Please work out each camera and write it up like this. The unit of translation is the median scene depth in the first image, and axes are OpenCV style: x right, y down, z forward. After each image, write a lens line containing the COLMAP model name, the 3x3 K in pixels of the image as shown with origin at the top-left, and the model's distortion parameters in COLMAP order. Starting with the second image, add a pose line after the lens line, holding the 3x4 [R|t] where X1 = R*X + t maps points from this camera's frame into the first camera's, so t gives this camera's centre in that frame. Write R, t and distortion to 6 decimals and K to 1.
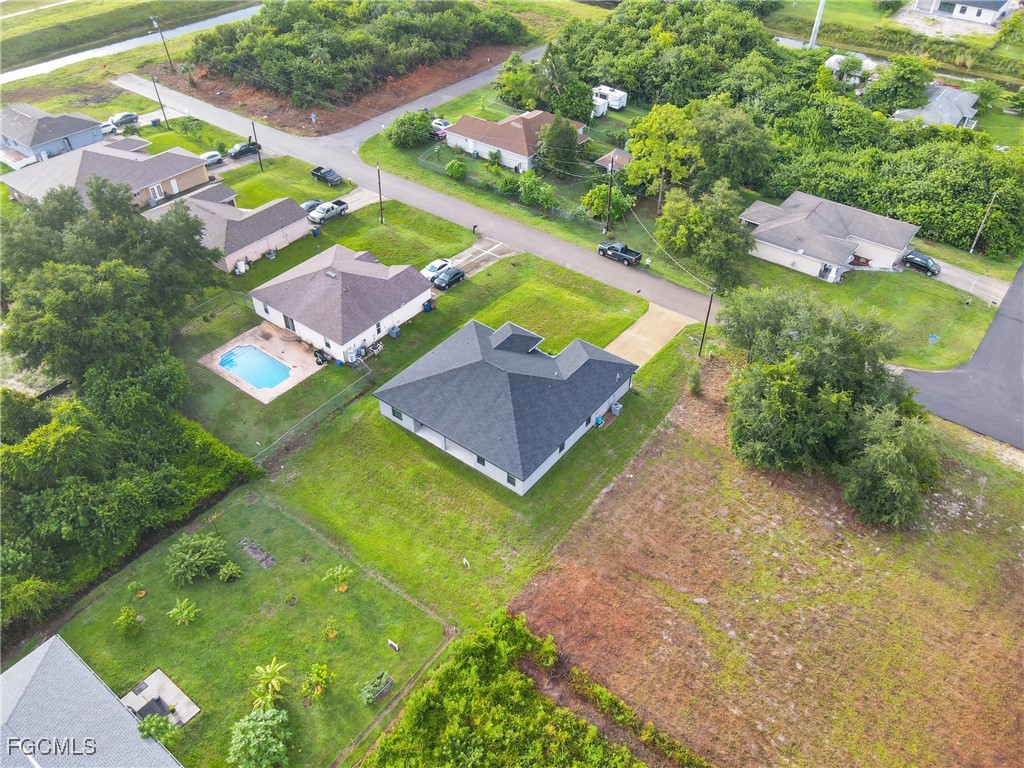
lens RADIAL K [[766.7, 0, 512.0], [0, 766.7, 384.0], [0, 0, 1]] dist [-0.002818, -0.000812]
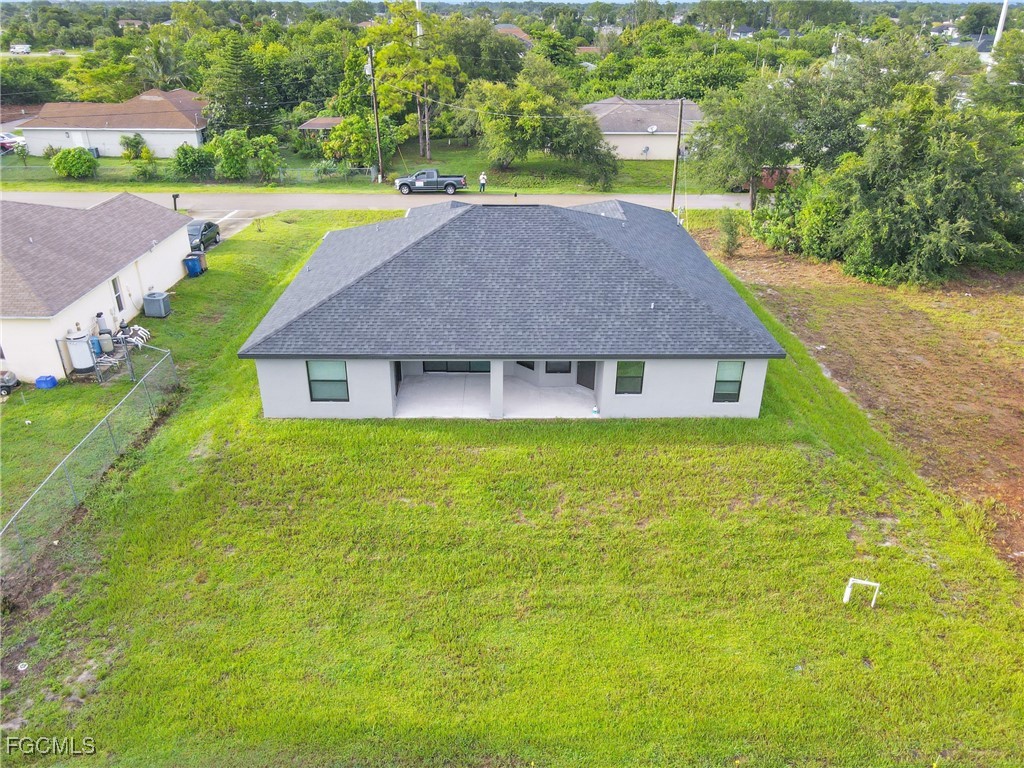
lens RADIAL K [[766.7, 0, 512.0], [0, 766.7, 384.0], [0, 0, 1]] dist [-0.002818, -0.000812]
pose [[0.783343, -0.276907, 0.556504, -0.251648], [0.408932, 0.903841, -0.125883, 0.105627], [-0.468133, 0.326182, 0.821253, 0.598628]]
